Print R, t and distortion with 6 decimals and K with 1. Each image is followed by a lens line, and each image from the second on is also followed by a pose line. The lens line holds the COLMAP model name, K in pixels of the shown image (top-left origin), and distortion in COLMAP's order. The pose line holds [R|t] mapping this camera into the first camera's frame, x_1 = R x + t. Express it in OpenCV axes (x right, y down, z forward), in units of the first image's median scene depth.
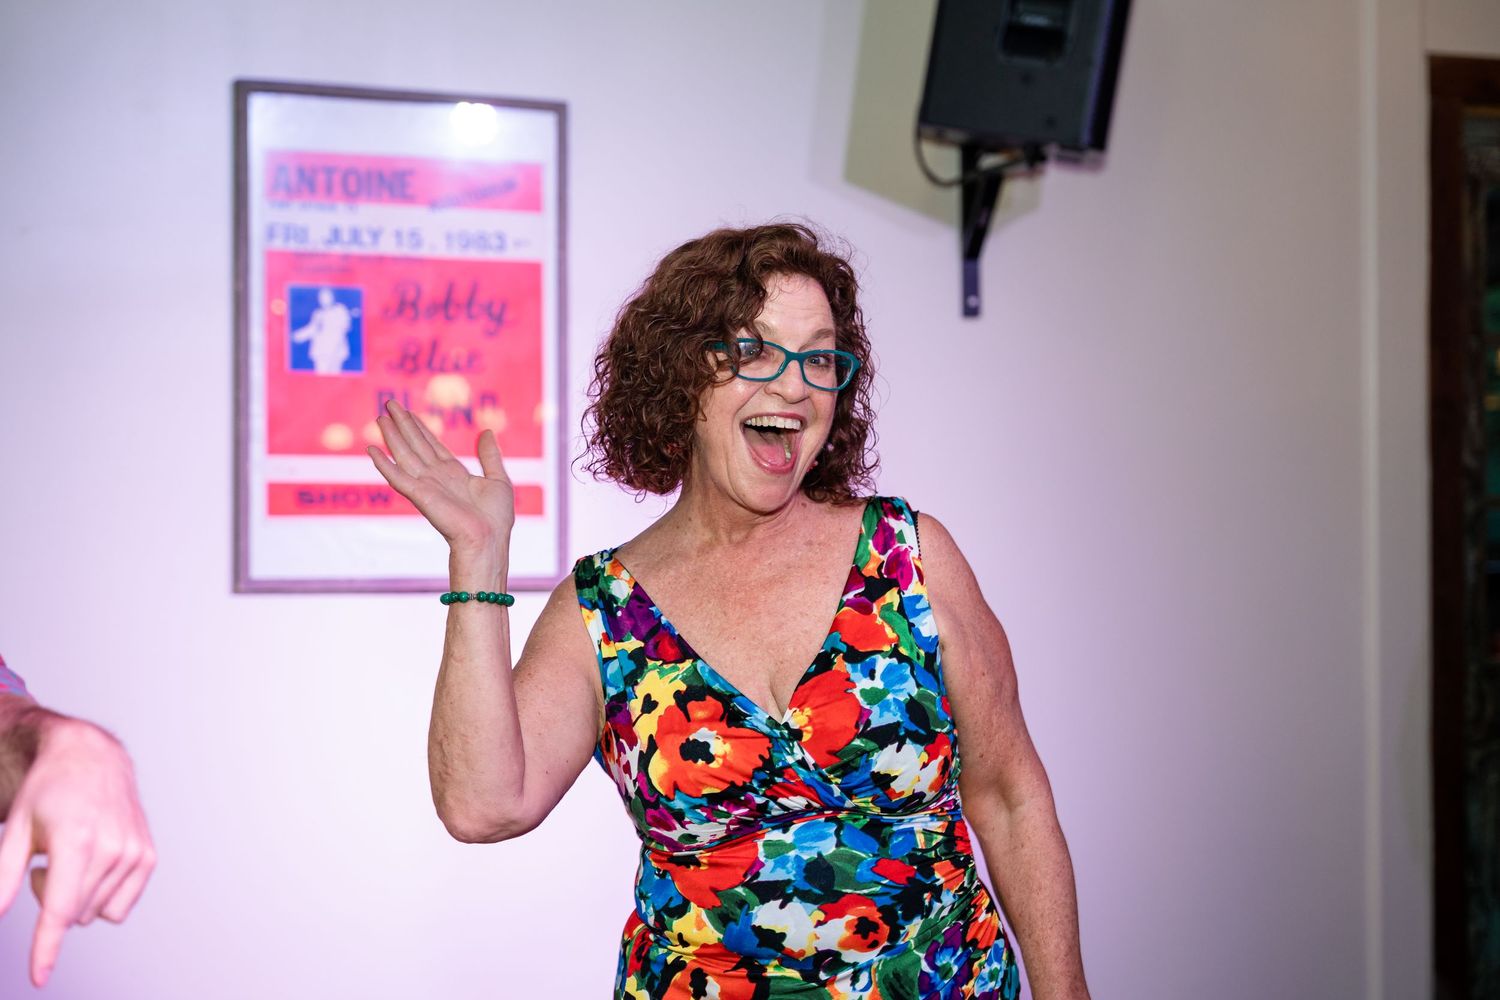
lens RADIAL K [[2738.3, 0, 747.6], [0, 2738.3, 499.1], [0, 0, 1]] dist [0.239487, 0.000000]
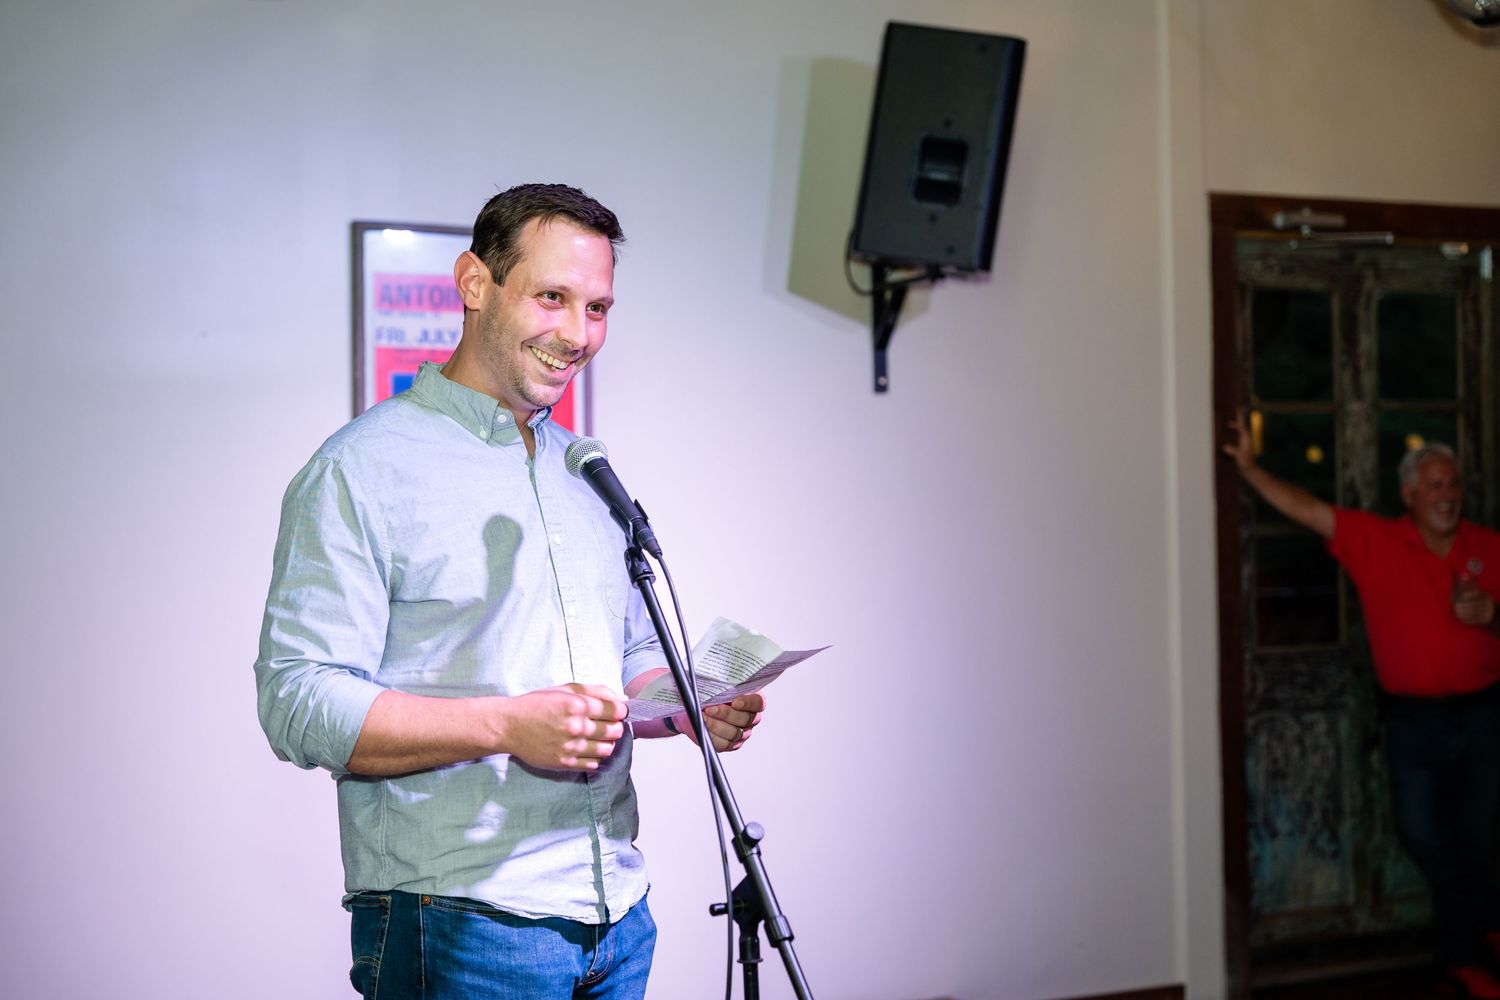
lens RADIAL K [[2450.8, 0, 739.7], [0, 2450.8, 497.9], [0, 0, 1]] dist [0.369915, 0.000000]
pose [[0.997066, -0.008182, 0.076107, -0.087108], [0.009534, 0.999803, -0.017420, 0.005393], [-0.075949, 0.018095, 0.996947, -0.201755]]
